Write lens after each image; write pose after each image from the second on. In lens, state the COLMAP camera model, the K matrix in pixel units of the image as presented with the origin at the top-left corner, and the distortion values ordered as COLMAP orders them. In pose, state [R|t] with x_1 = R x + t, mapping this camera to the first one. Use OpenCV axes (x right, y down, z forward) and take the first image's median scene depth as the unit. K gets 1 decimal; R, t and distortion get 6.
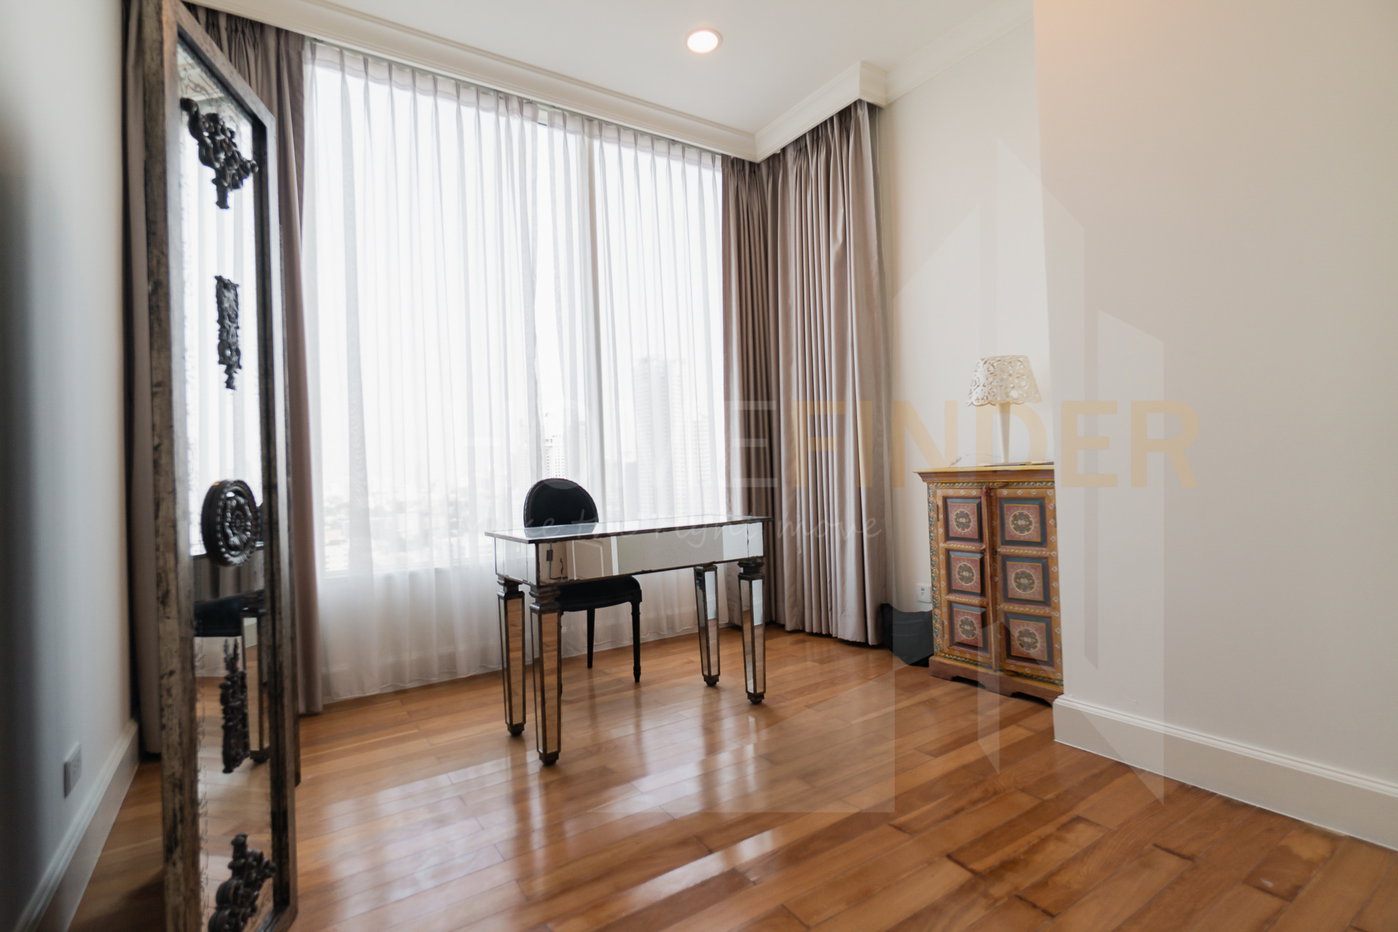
lens RADIAL K [[672.9, 0, 699.0], [0, 672.9, 466.0], [0, 0, 1]] dist [-0.000308, -0.000086]
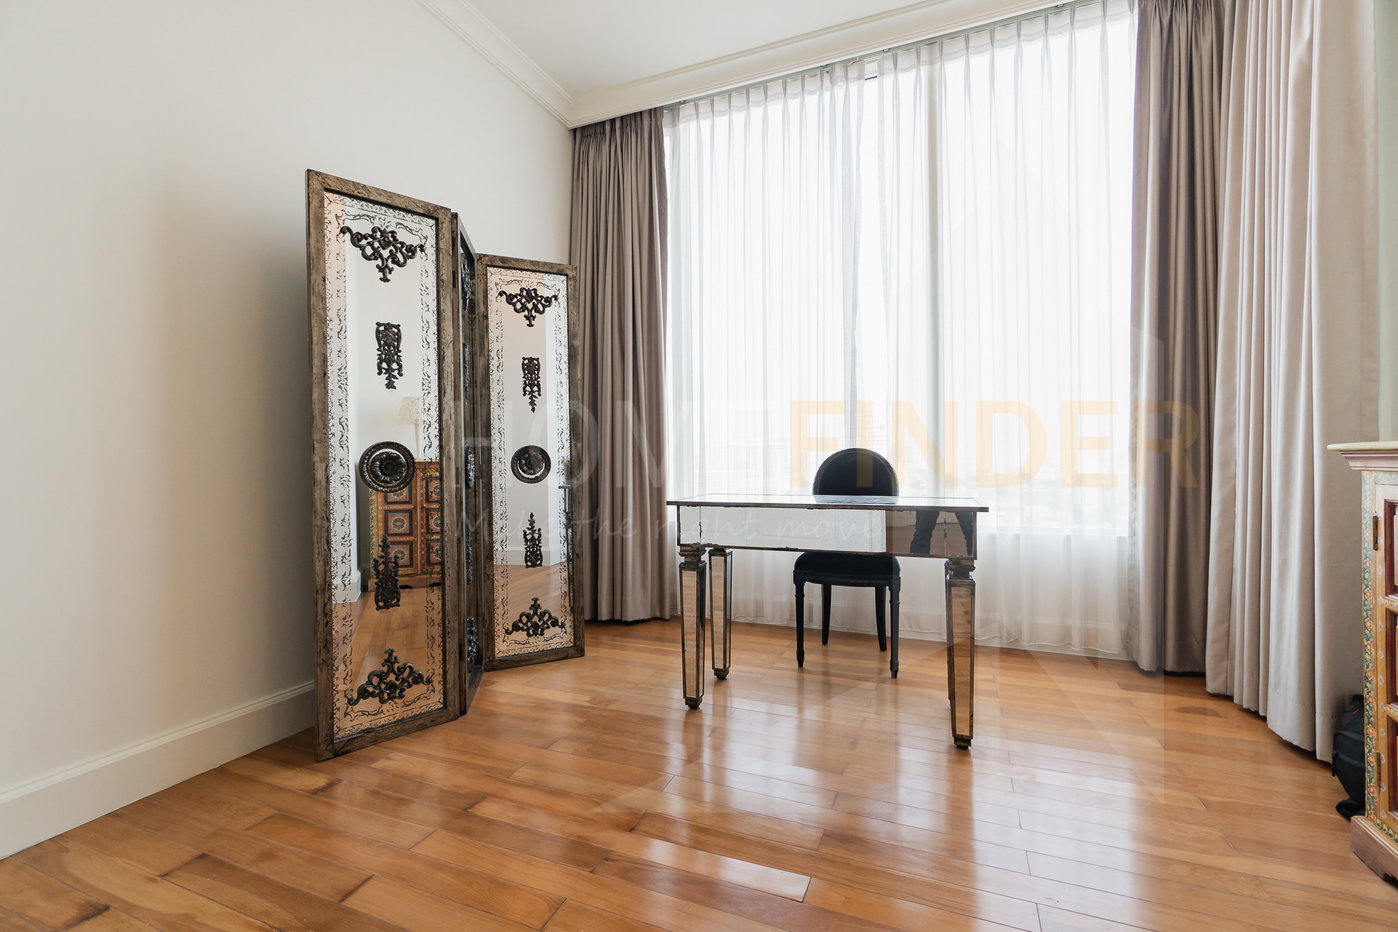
lens RADIAL K [[630.5, 0, 699.0], [0, 630.5, 466.0], [0, 0, 1]] dist [-0.000656, -0.000105]
pose [[0.551050, 0.043692, -0.833328, 0.467281], [-0.004047, 0.998756, 0.049690, -0.001190], [0.834463, -0.024009, 0.550541, 0.339556]]
